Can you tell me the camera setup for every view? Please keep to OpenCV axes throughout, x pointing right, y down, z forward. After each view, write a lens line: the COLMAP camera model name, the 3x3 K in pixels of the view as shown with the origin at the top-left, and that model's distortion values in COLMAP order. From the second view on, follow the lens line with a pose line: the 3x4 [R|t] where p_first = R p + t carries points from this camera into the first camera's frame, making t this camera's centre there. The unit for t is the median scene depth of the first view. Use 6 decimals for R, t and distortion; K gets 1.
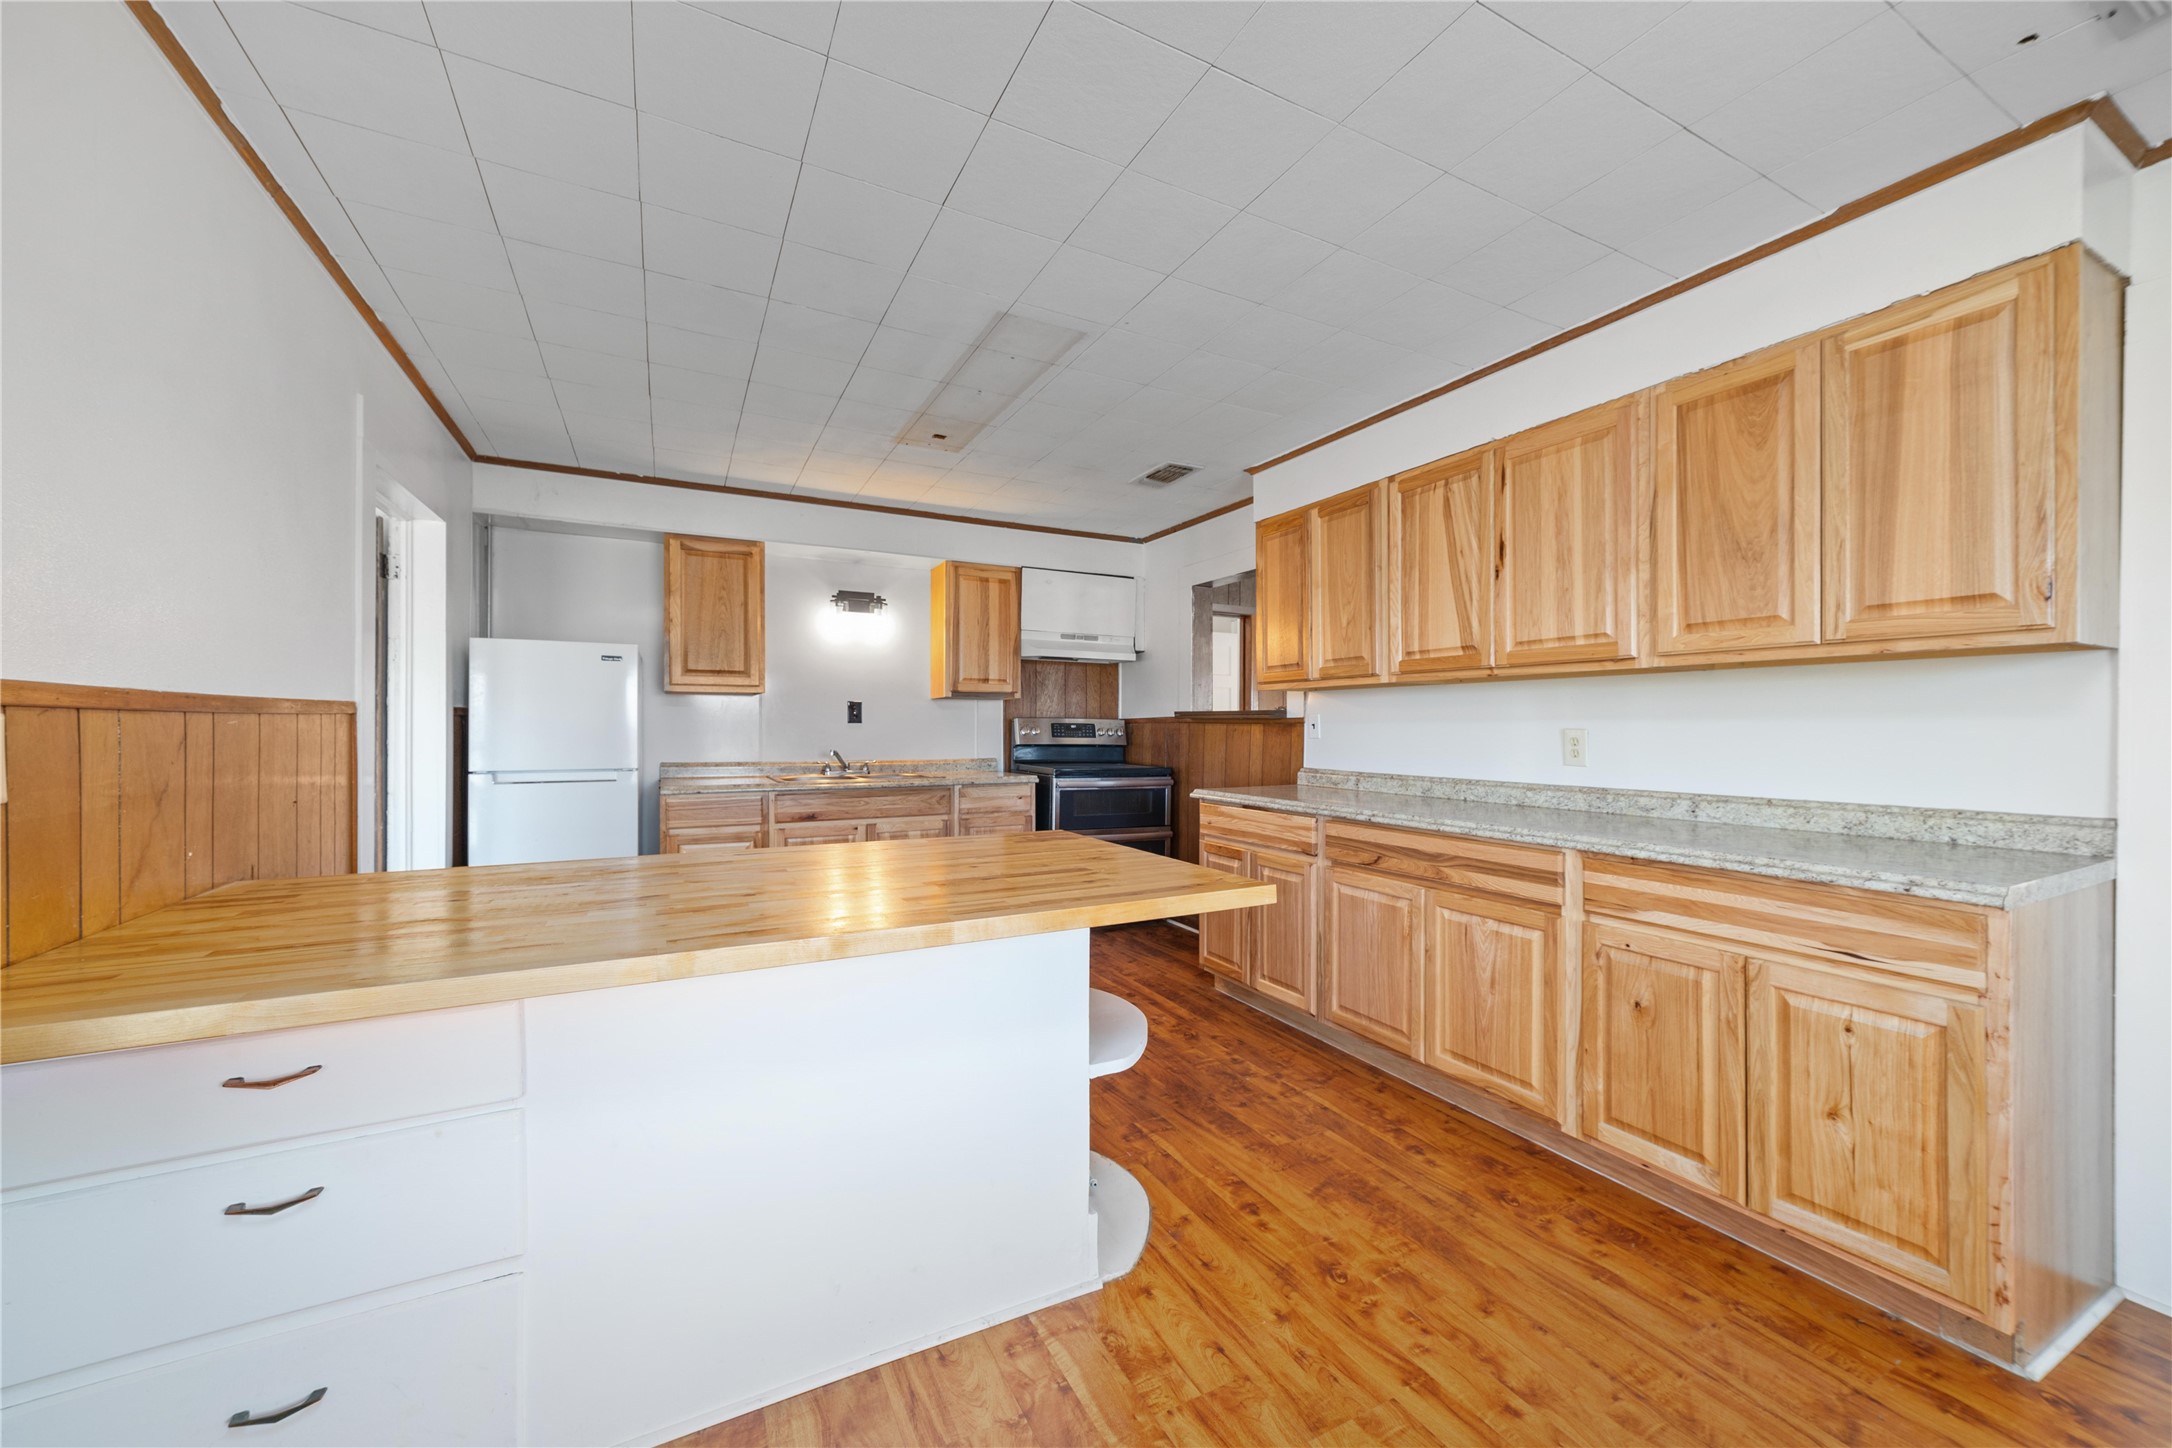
lens RADIAL K [[820.1, 0, 1083.2], [0, 820.1, 726.0], [0, 0, 1]] dist [-0.002568, 0.002701]
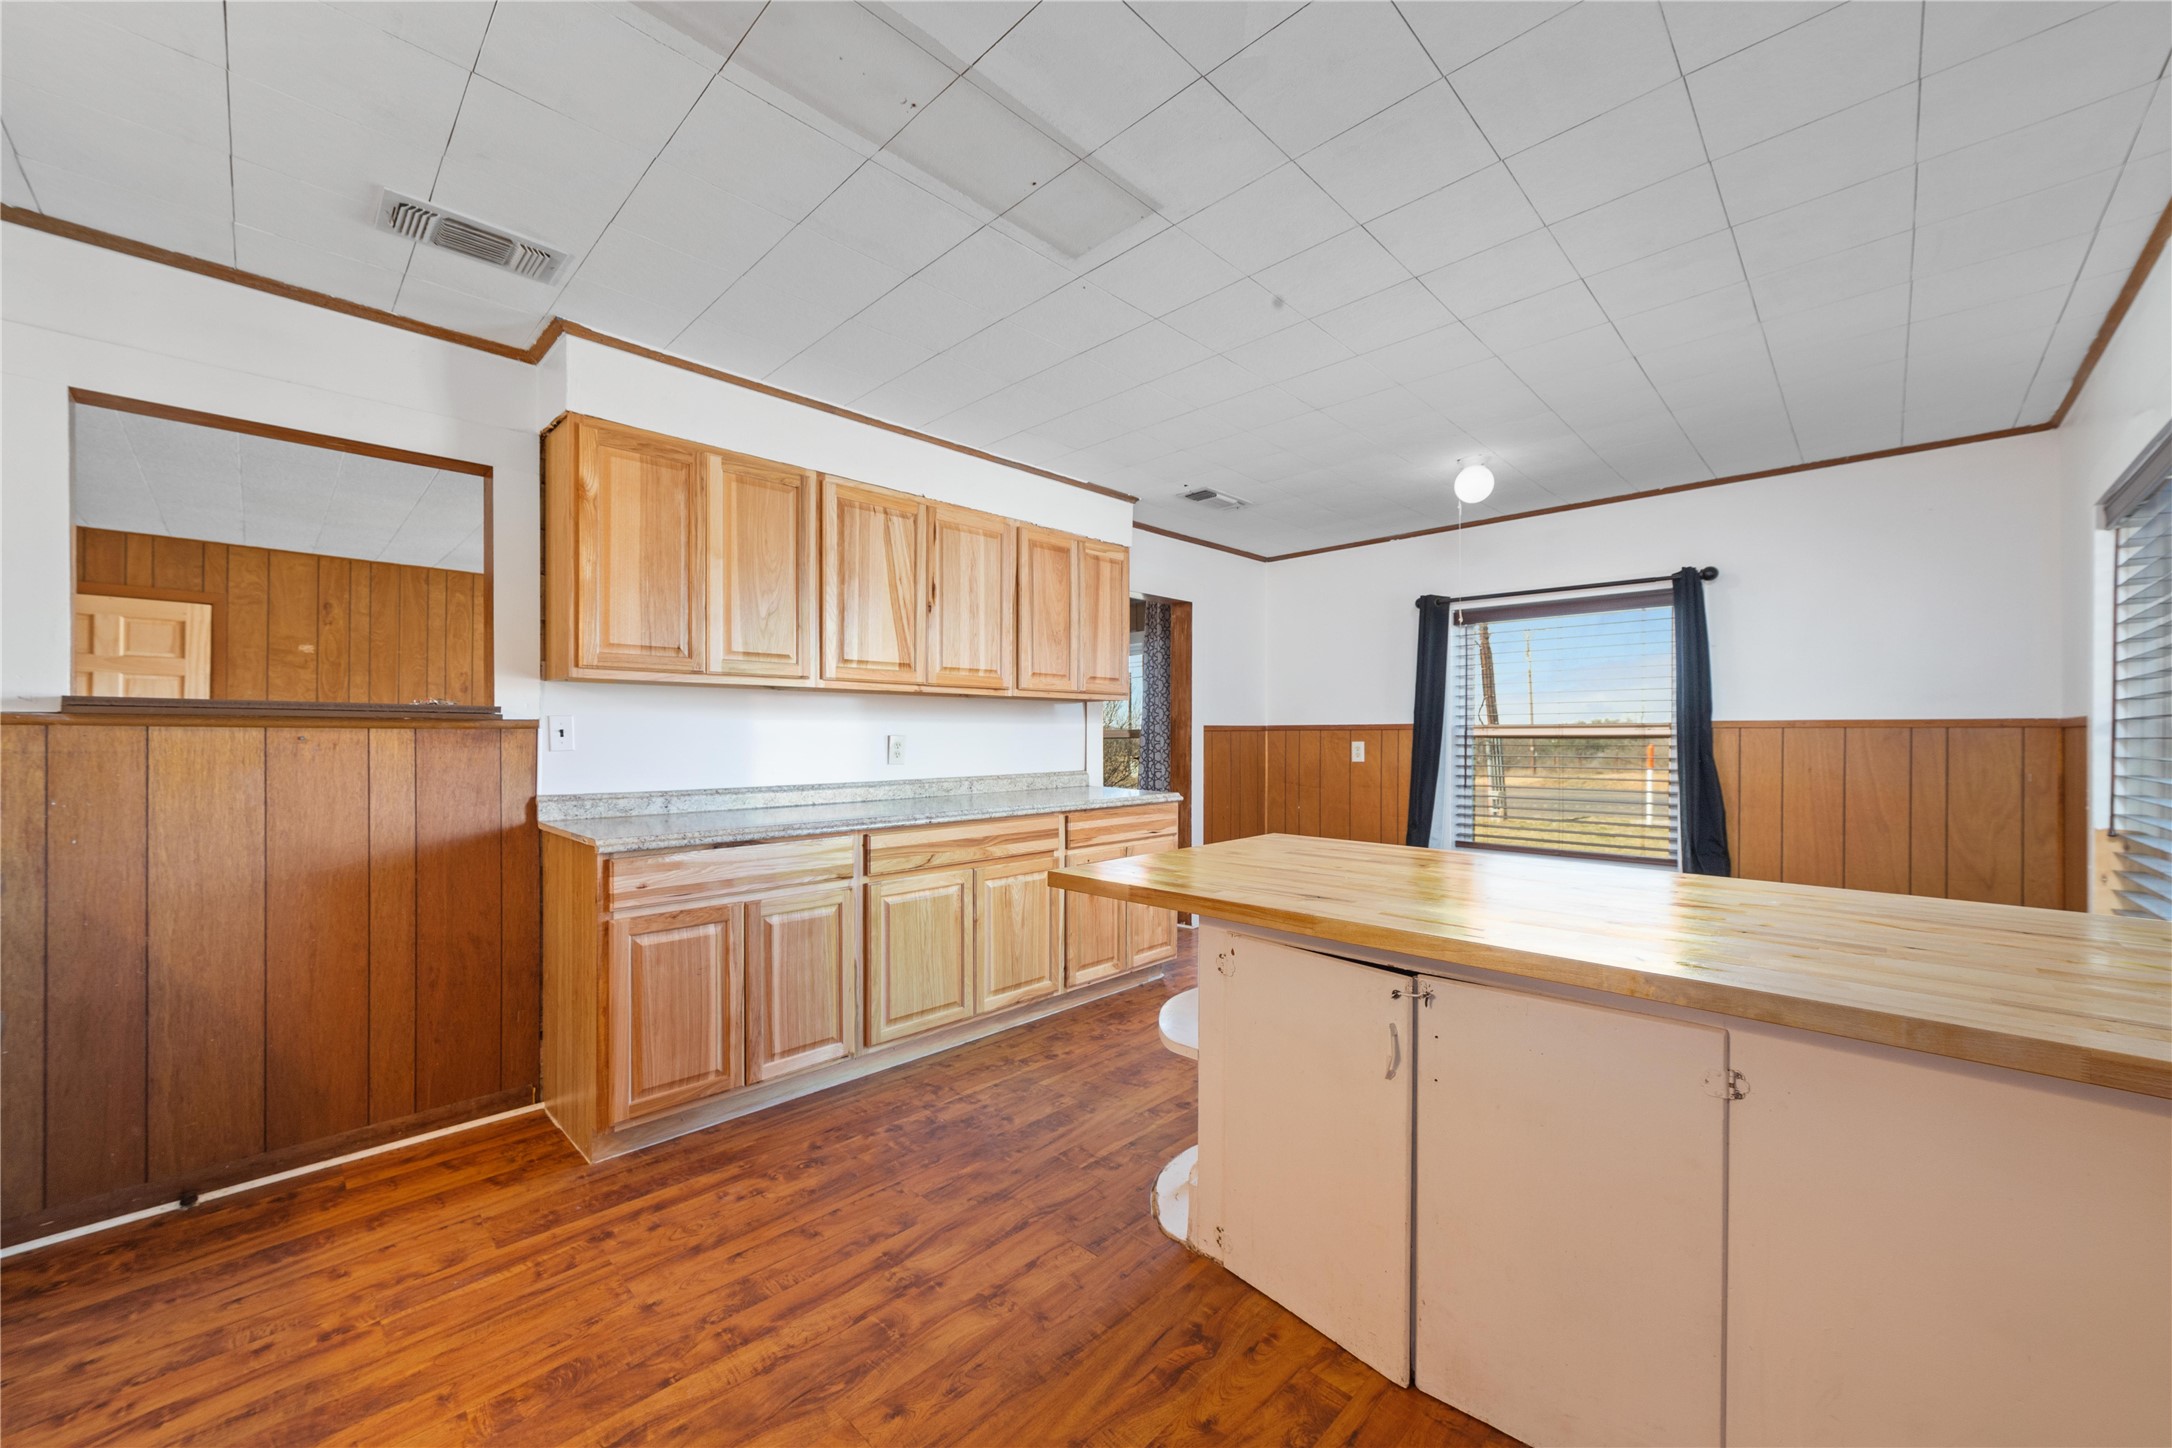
lens RADIAL K [[820.1, 0, 1084.3], [0, 820.1, 737.9], [0, 0, 1]] dist [-0.002568, 0.002701]
pose [[-0.312236, -0.005914, 0.949986, -0.786332], [-0.001305, 0.999982, 0.005796, -0.000185], [-0.950004, 0.000570, -0.312238, 1.252703]]
